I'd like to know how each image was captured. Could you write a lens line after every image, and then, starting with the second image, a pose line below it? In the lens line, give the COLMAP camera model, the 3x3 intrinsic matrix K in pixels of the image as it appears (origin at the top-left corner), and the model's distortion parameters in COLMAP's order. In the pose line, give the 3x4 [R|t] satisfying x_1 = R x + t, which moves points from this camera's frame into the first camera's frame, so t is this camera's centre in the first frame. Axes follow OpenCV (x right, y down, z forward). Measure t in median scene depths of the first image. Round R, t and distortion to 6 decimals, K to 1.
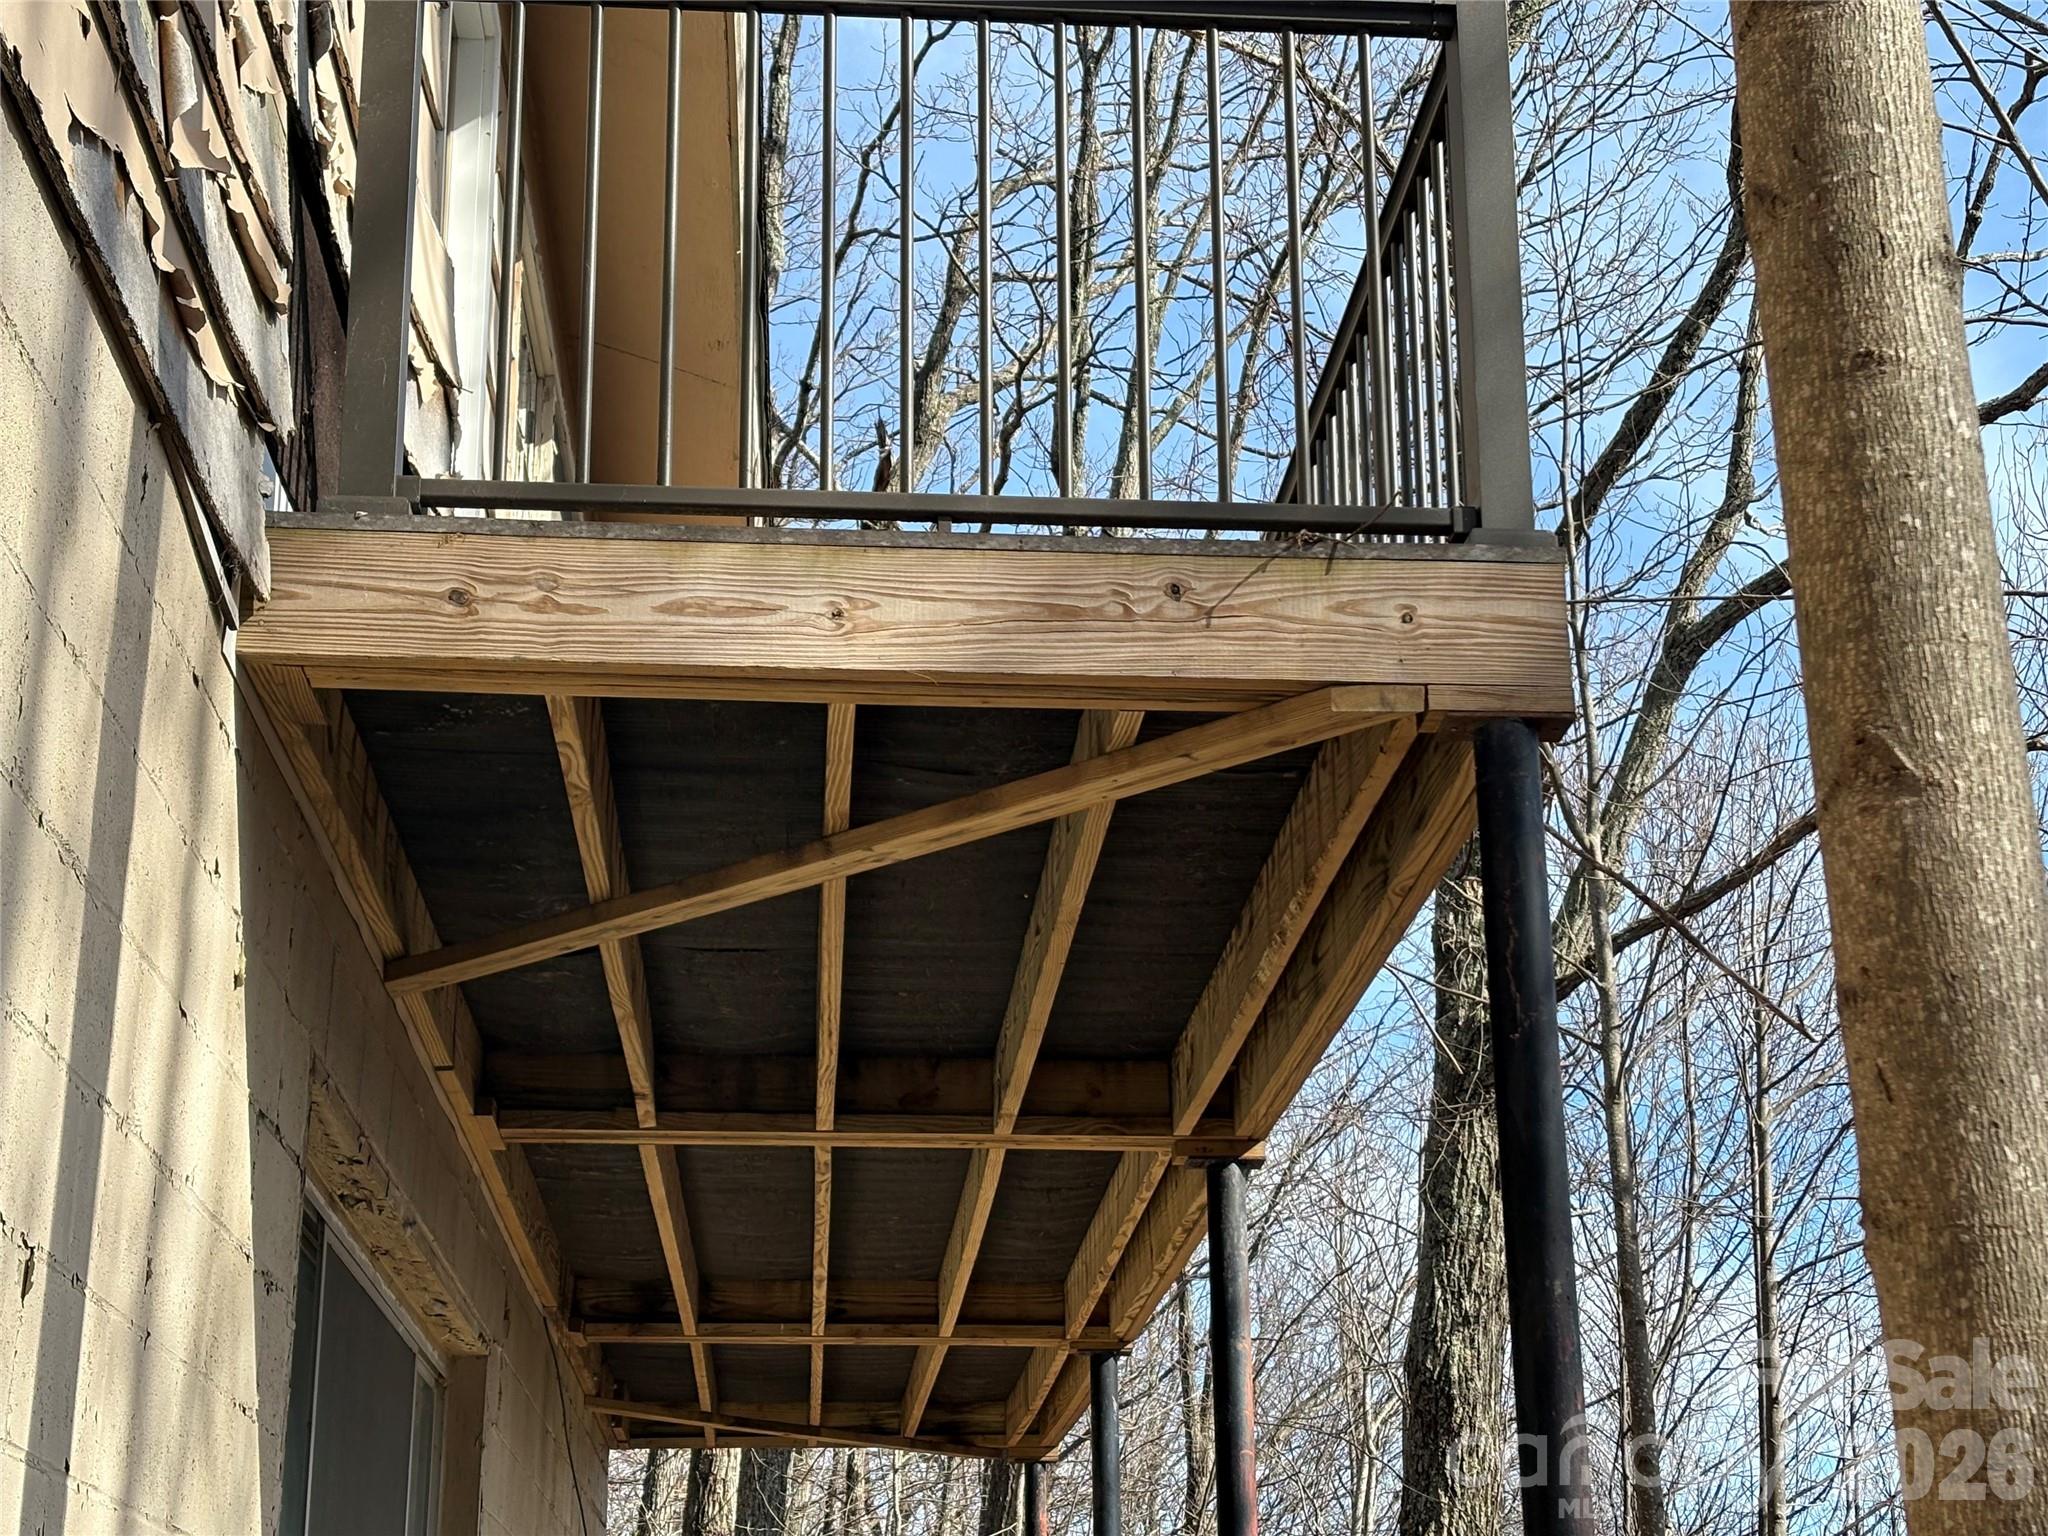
lens RADIAL K [[3151.1, 0, 1032.2], [0, 3151.1, 819.7], [0, 0, 1]] dist [0.197534, 0.000000]
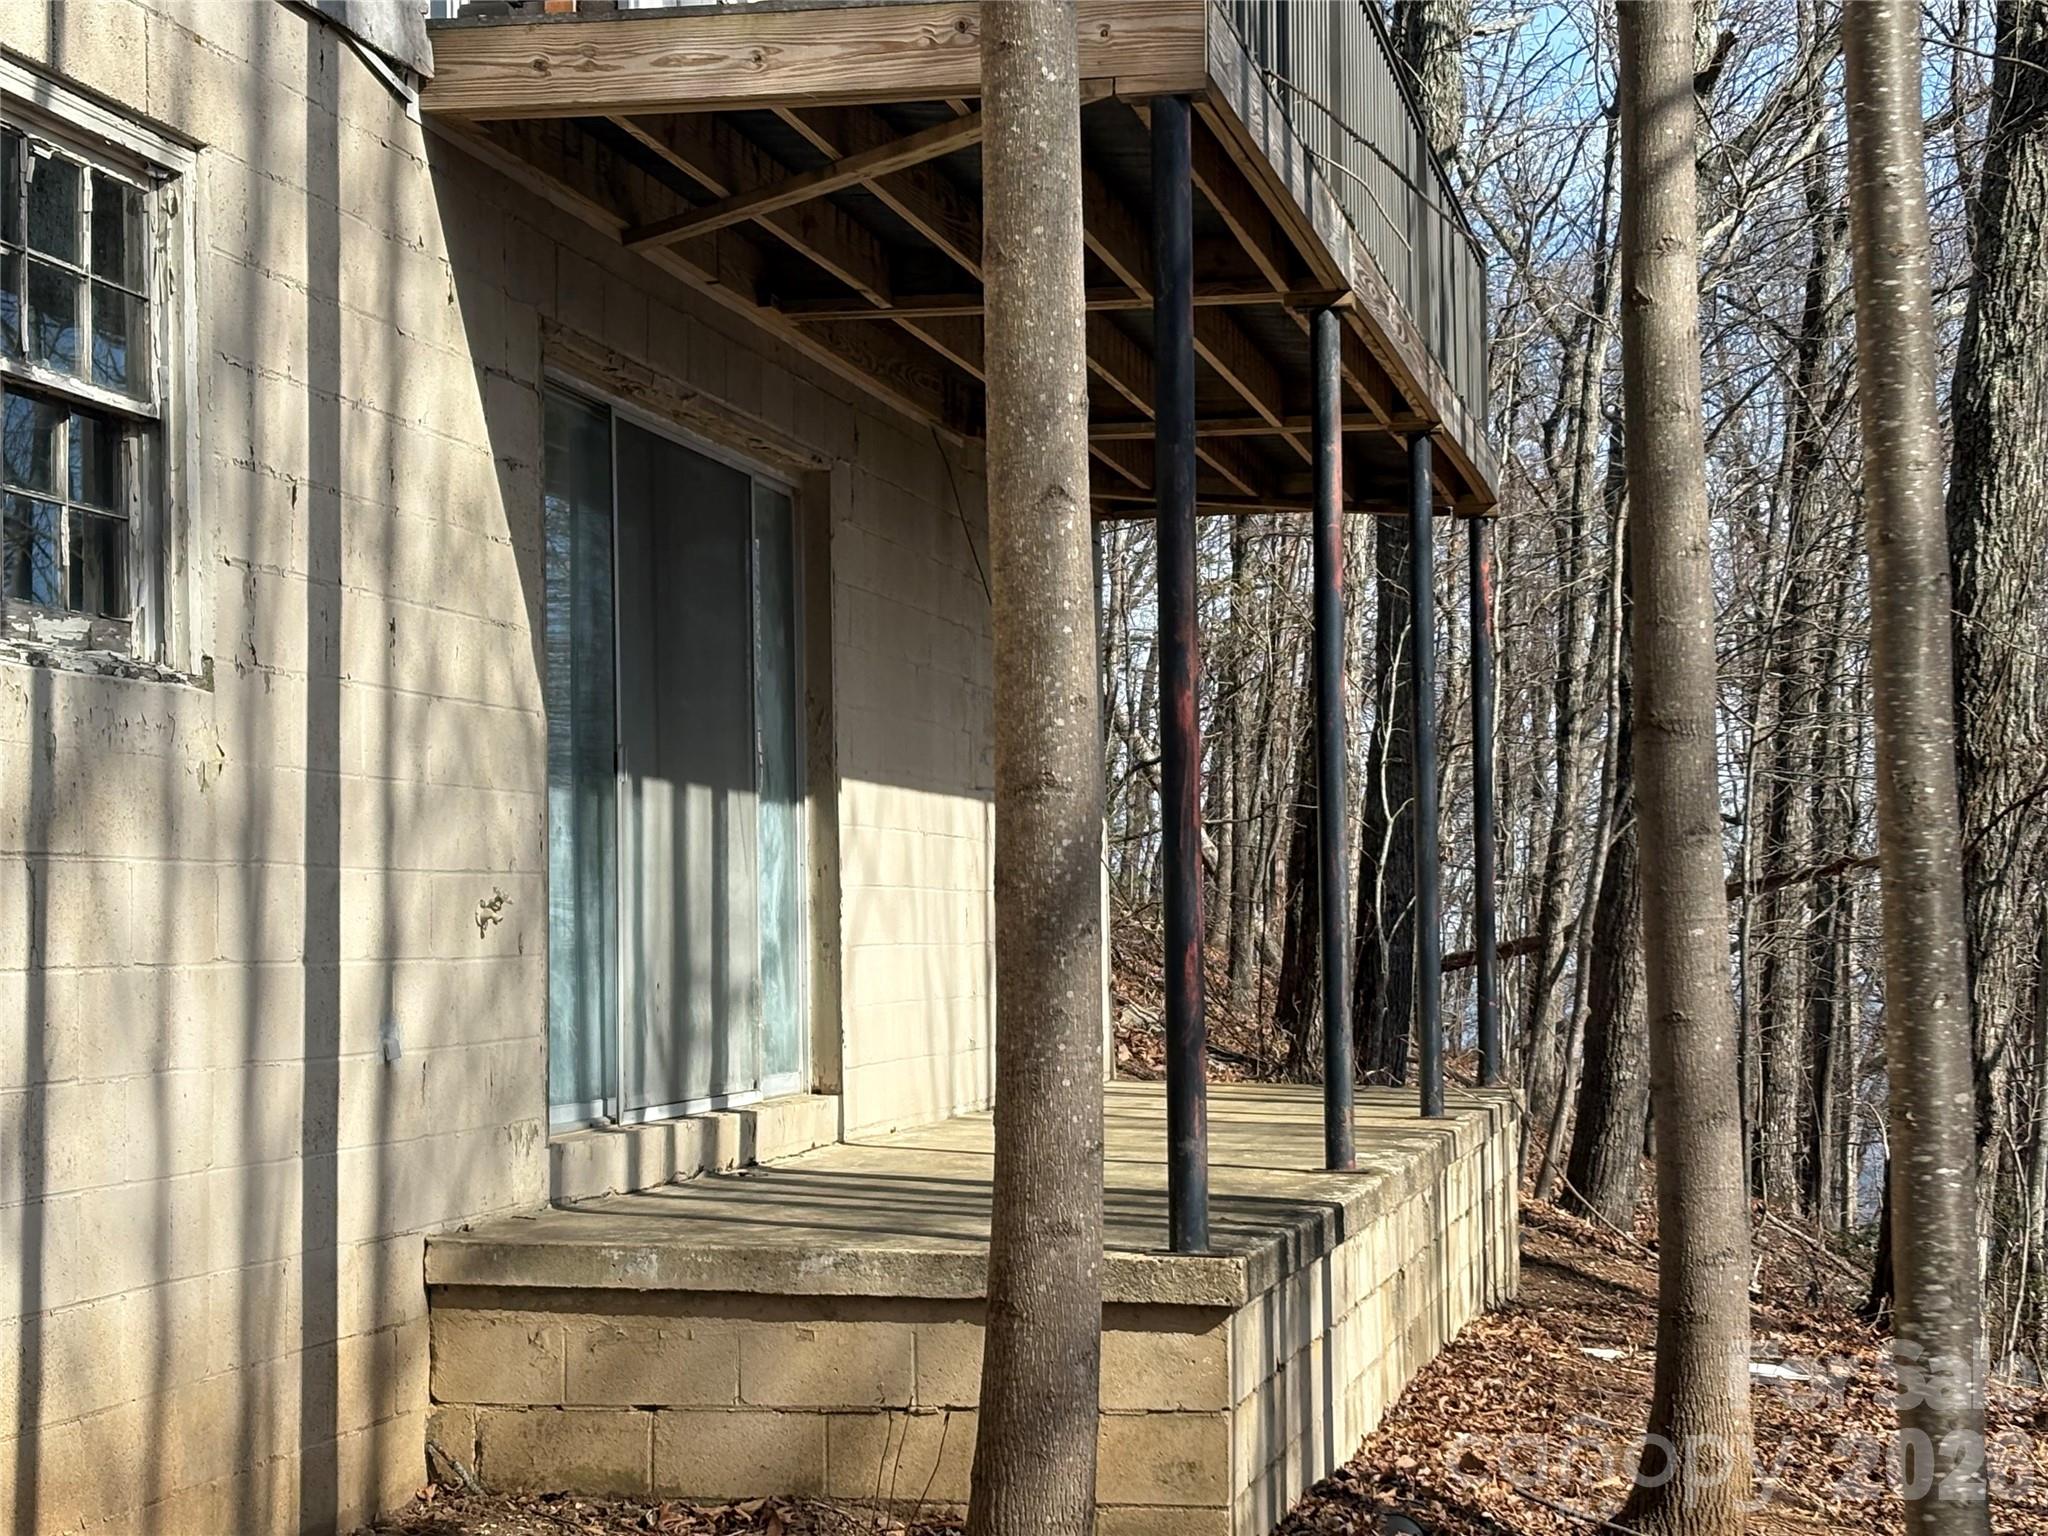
lens RADIAL K [[3909.8, 0, 1018.2], [0, 3909.8, 753.7], [0, 0, 1]] dist [0.170583, 0.000000]
pose [[0.965516, -0.021070, -0.259490, 0.158733], [0.088388, 0.964048, 0.250598, -0.058328], [0.244880, -0.264892, 0.932666, -0.259704]]
